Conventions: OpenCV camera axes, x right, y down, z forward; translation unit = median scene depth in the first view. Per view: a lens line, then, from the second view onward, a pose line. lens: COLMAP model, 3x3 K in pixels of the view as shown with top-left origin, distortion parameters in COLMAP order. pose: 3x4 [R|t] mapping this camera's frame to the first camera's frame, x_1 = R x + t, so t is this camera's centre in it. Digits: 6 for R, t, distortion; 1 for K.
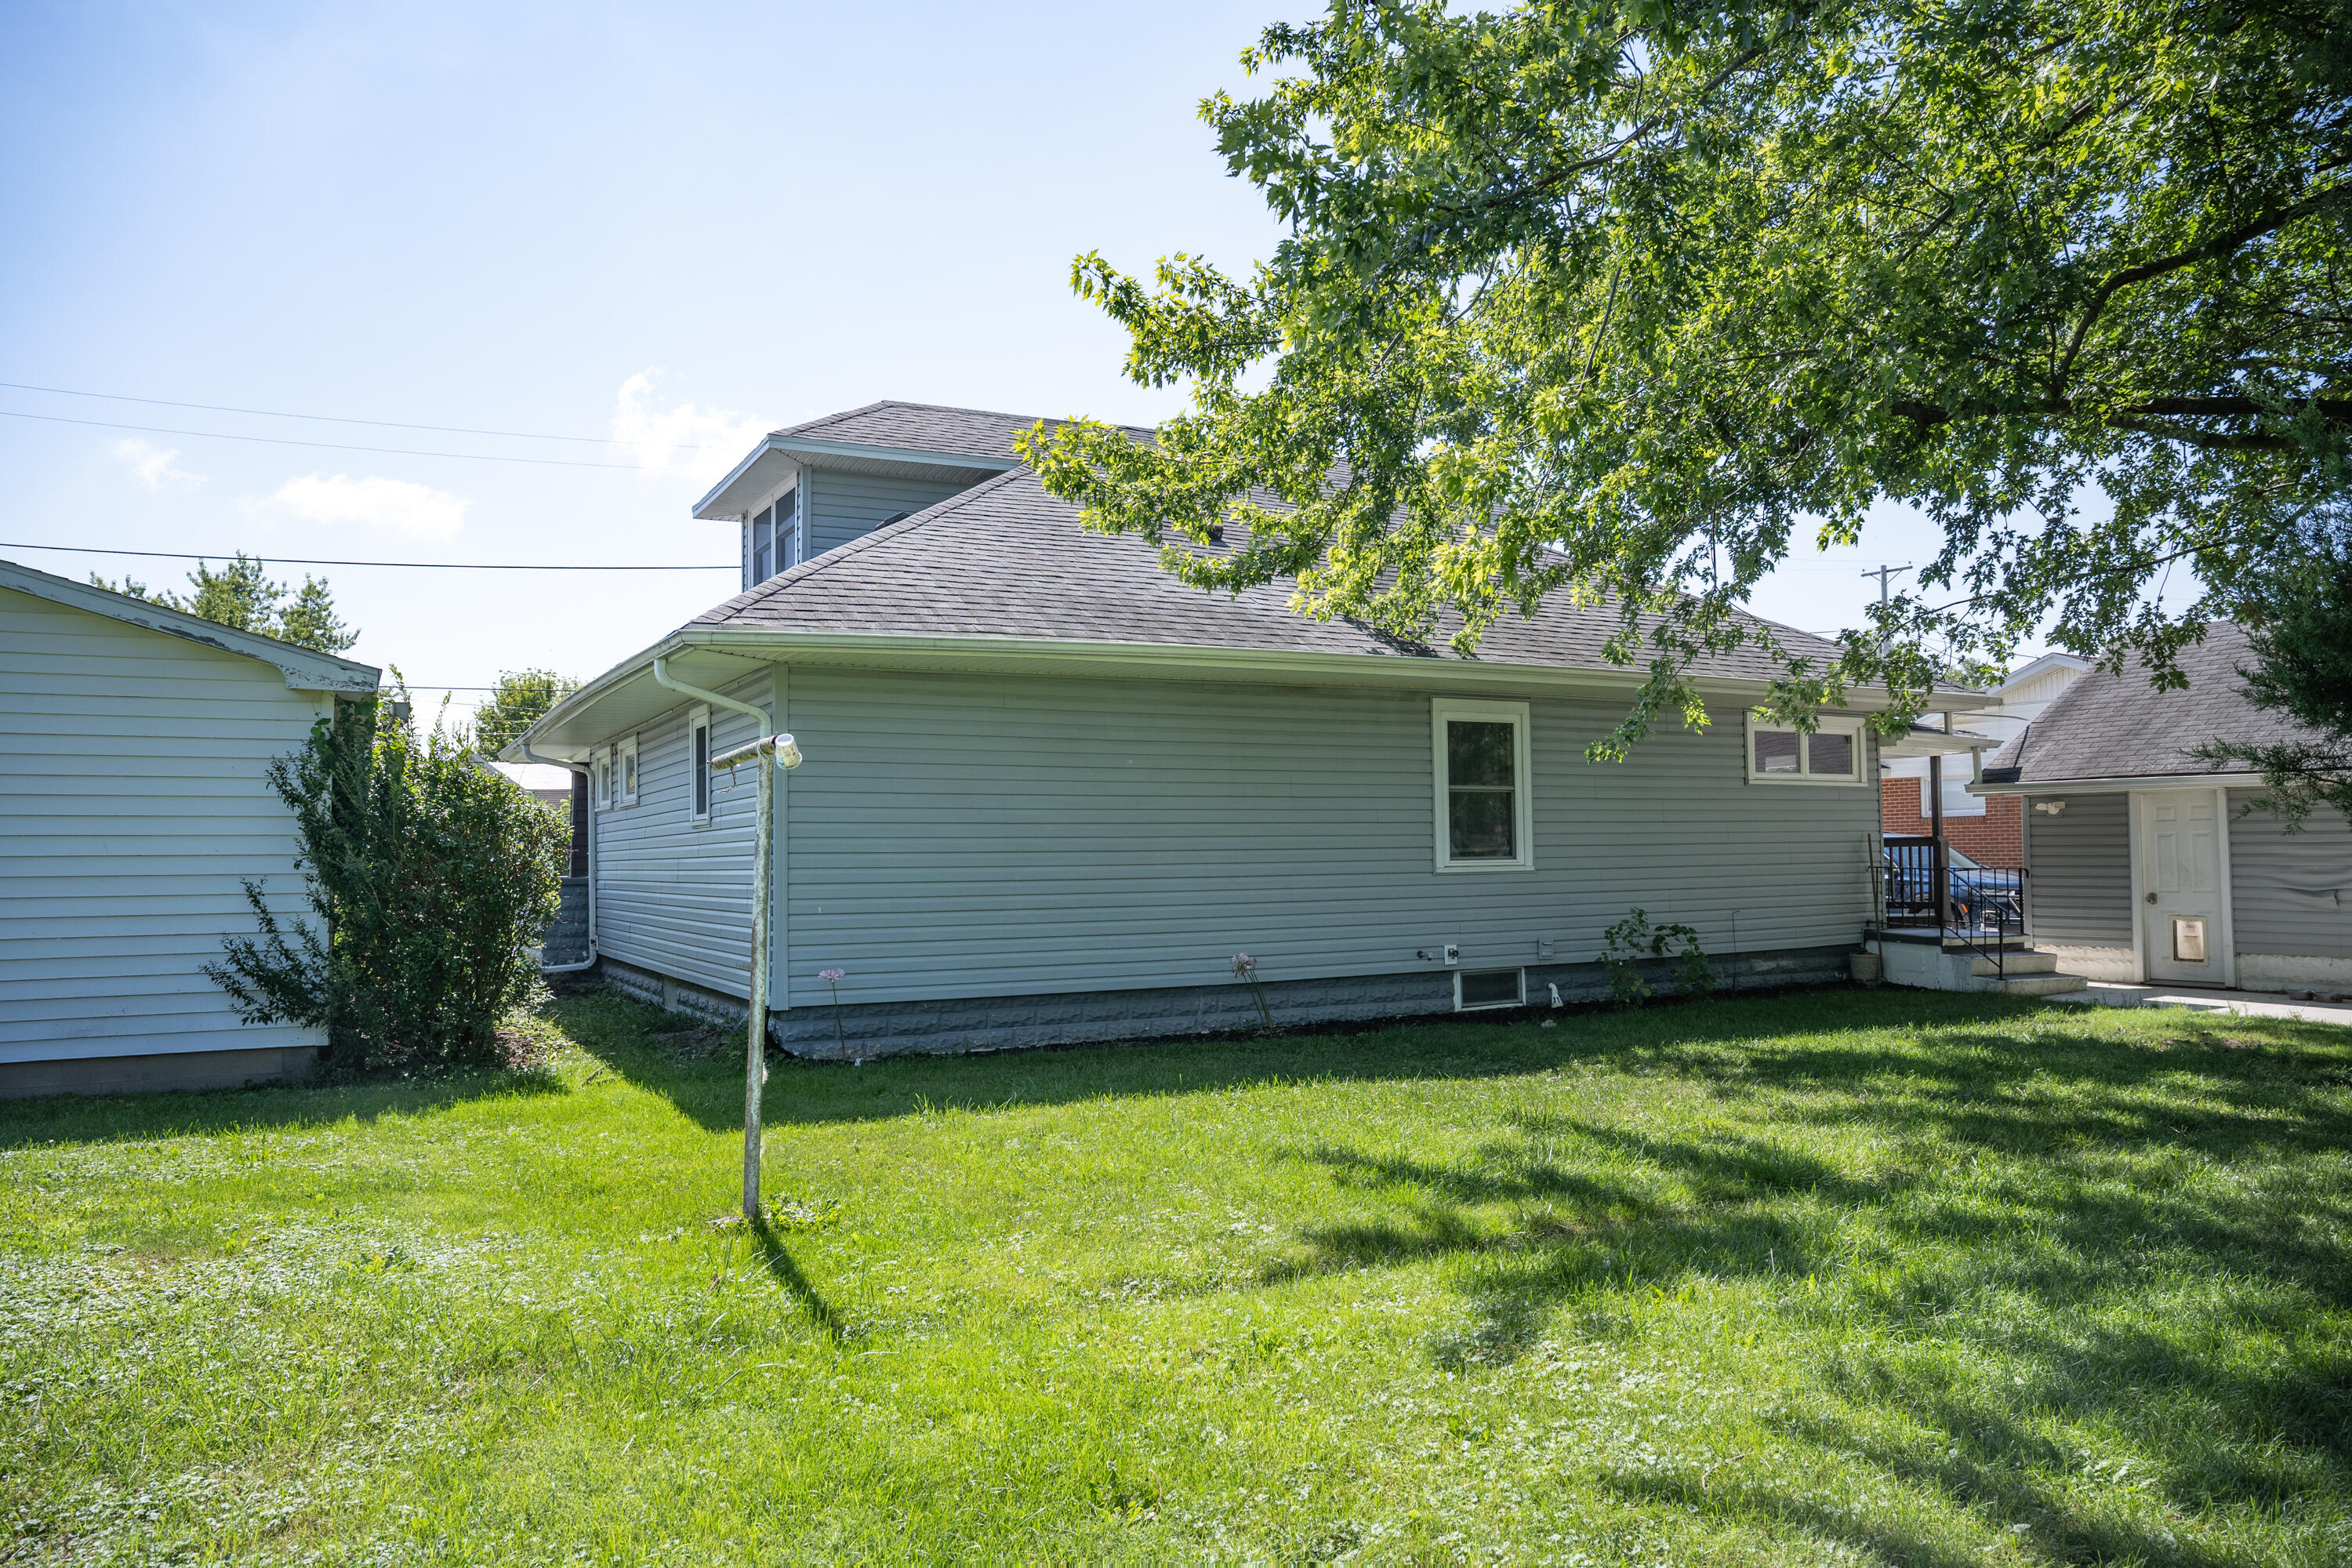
lens RADIAL K [[1631.2, 0, 1172.5], [0, 1631.2, 803.8], [0, 0, 1]] dist [-0.083588, 0.106880]
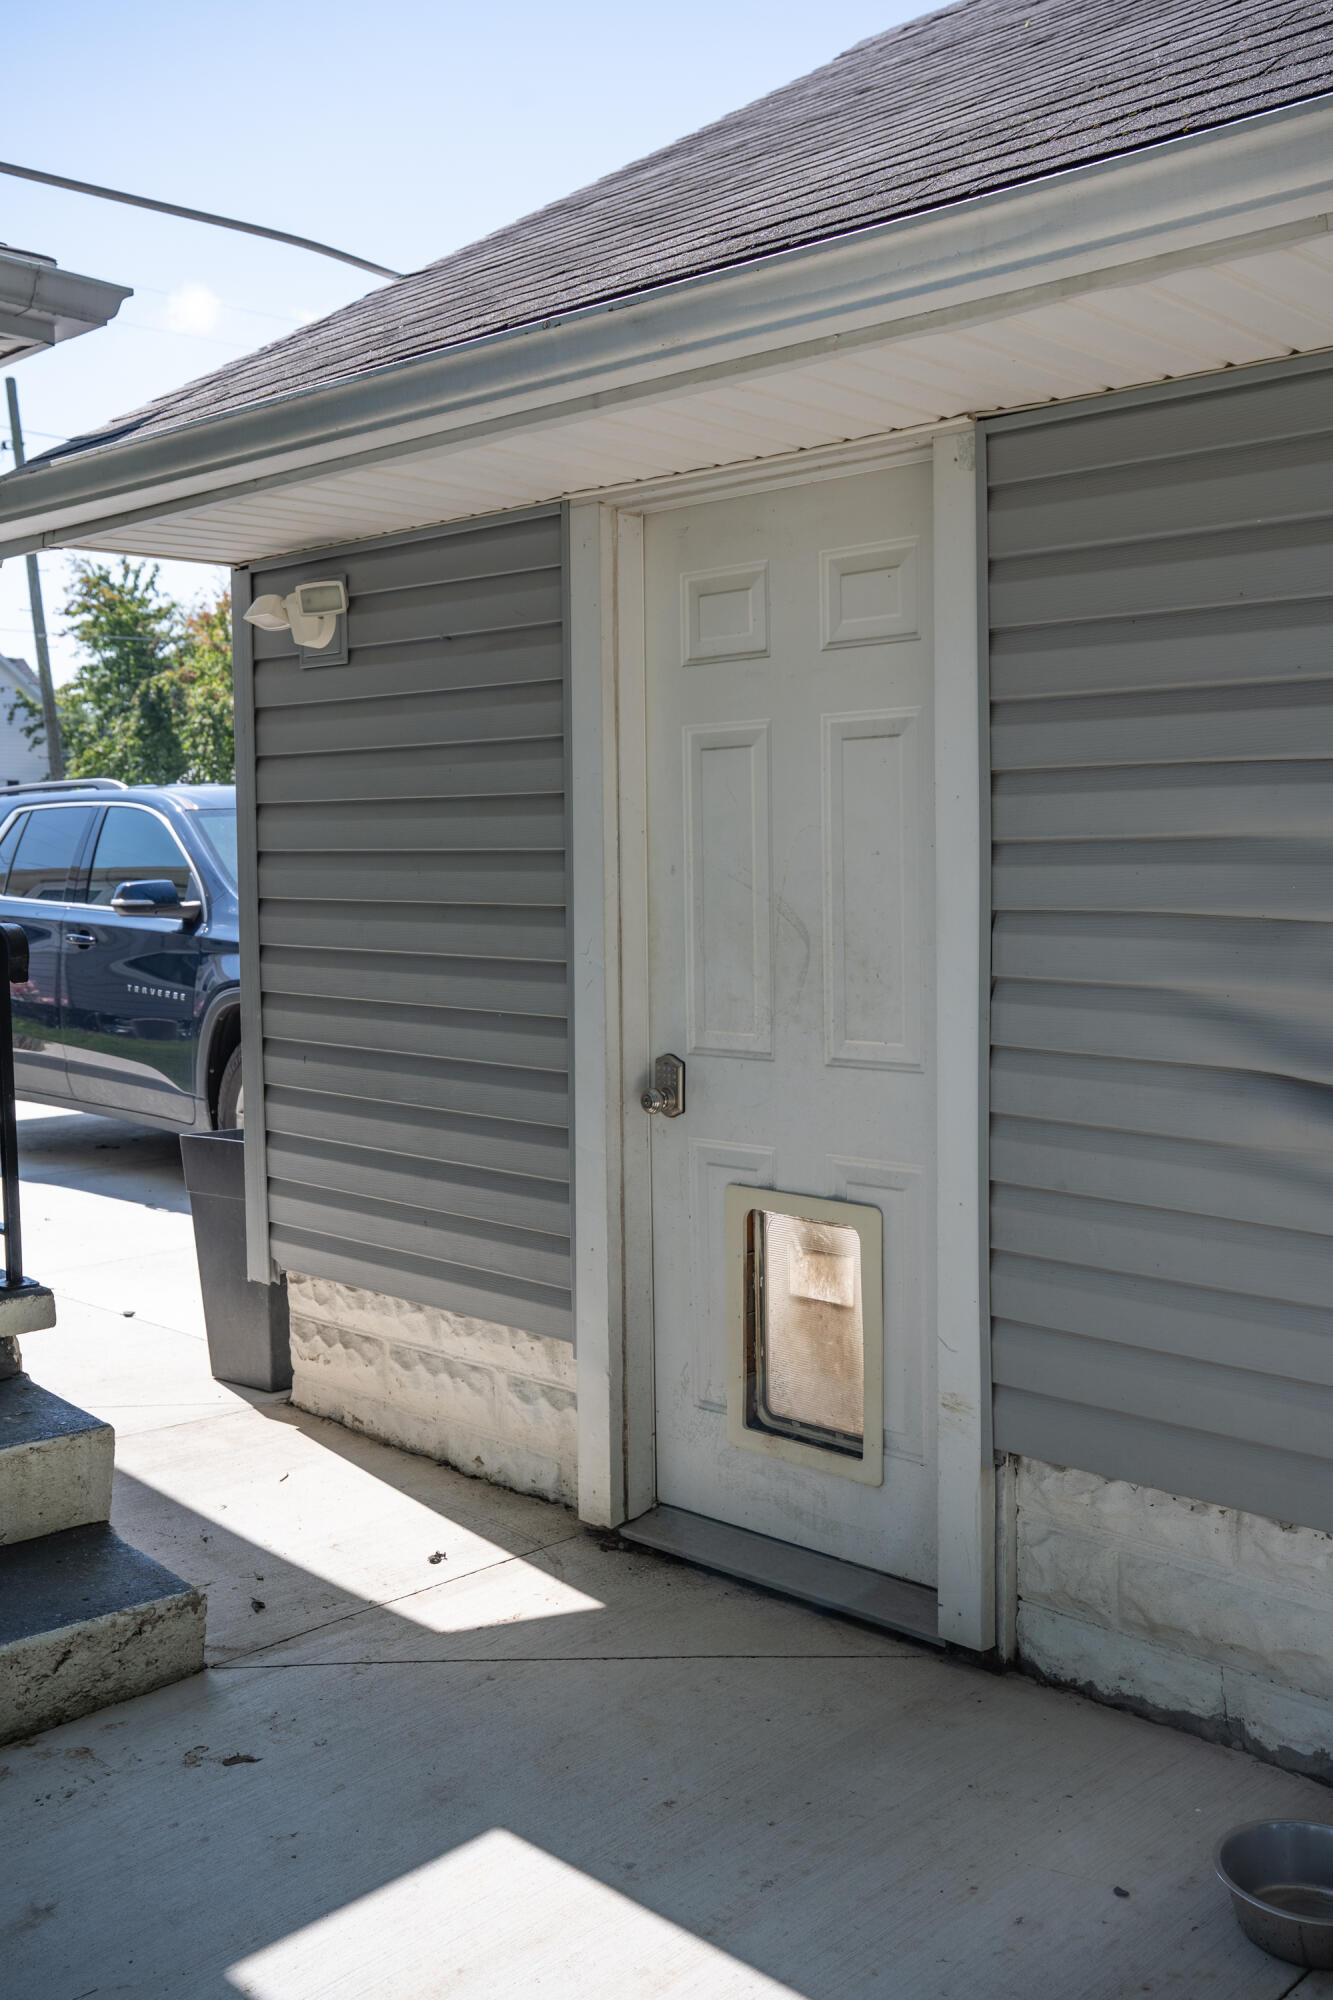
lens RADIAL K [[1932.8, 0, 666.5], [0, 1932.8, 1000.0], [0, 0, 1]] dist [0.006179, 0.002202]
pose [[0.964605, -0.016806, 0.263162, 0.566346], [-0.010771, 0.994623, 0.102997, 0.026705], [-0.263478, -0.102186, 0.959238, 0.806208]]
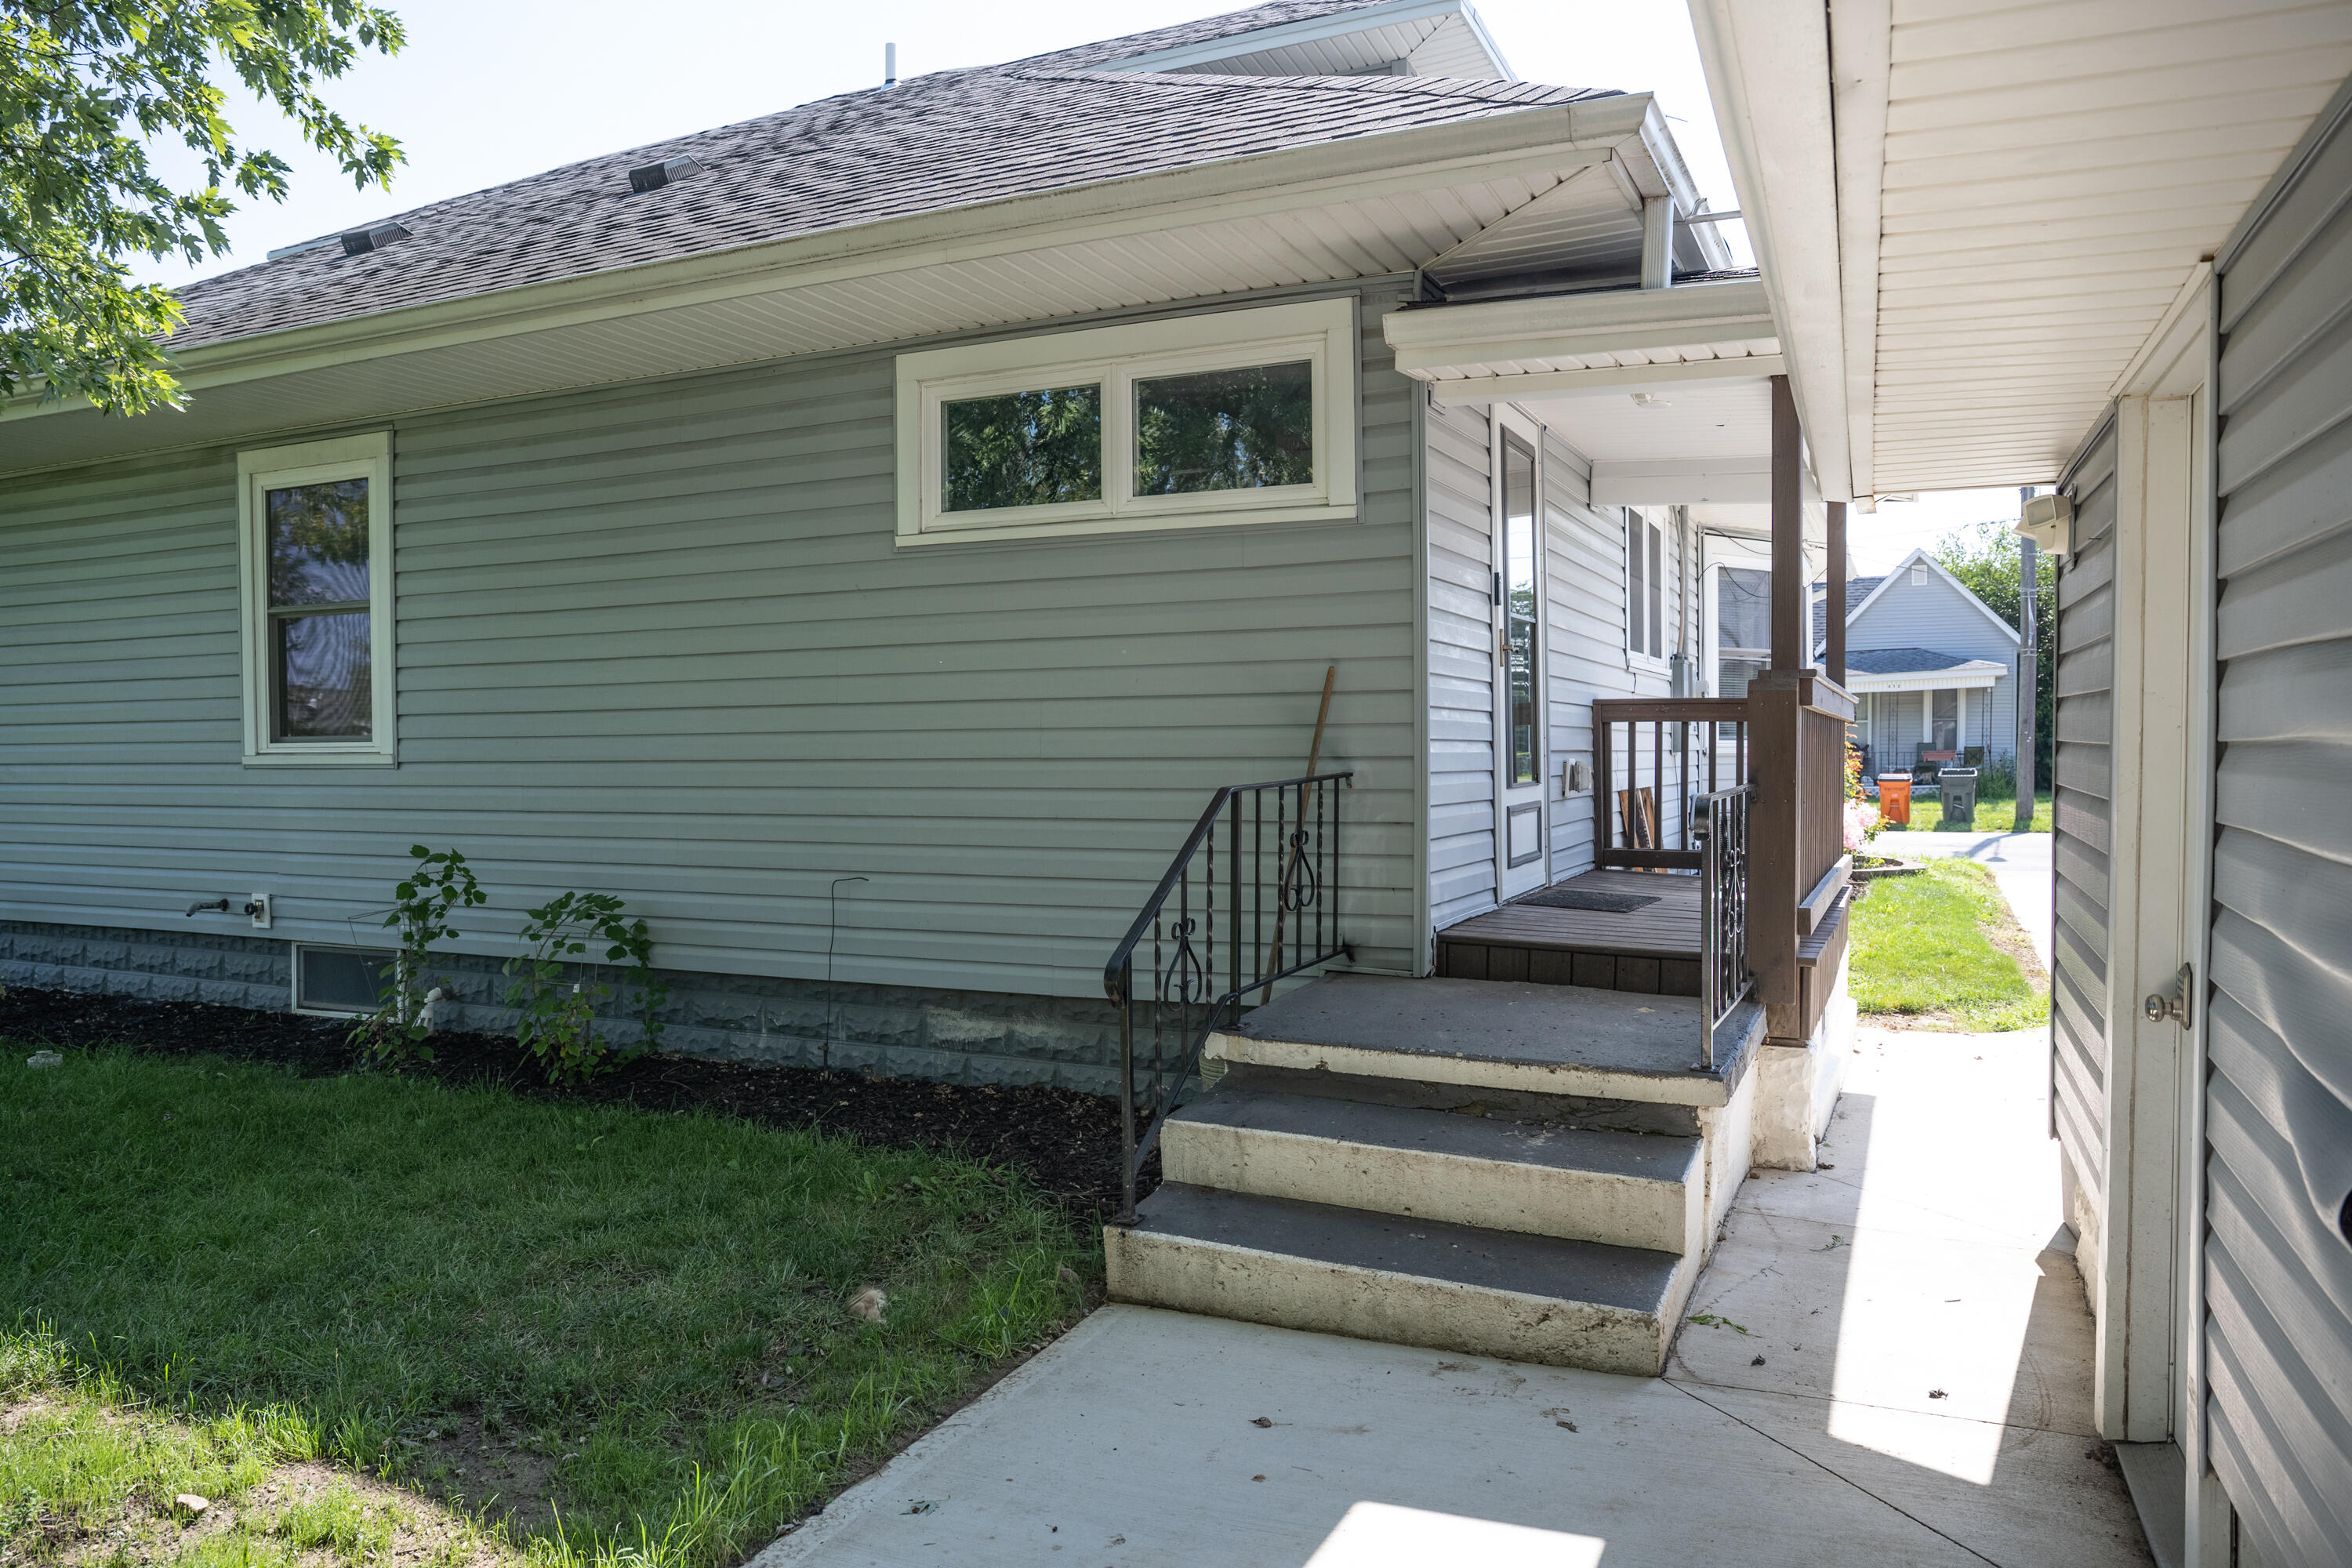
lens RADIAL K [[1611.4, 0, 1166.2], [0, 1611.4, 791.3], [0, 0, 1]] dist [-0.081181, 0.077981]
pose [[0.576371, 0.033187, -0.816514, 0.702563], [0.024855, 0.998001, 0.058109, 0.024740], [0.816810, -0.053787, 0.574394, 0.832320]]
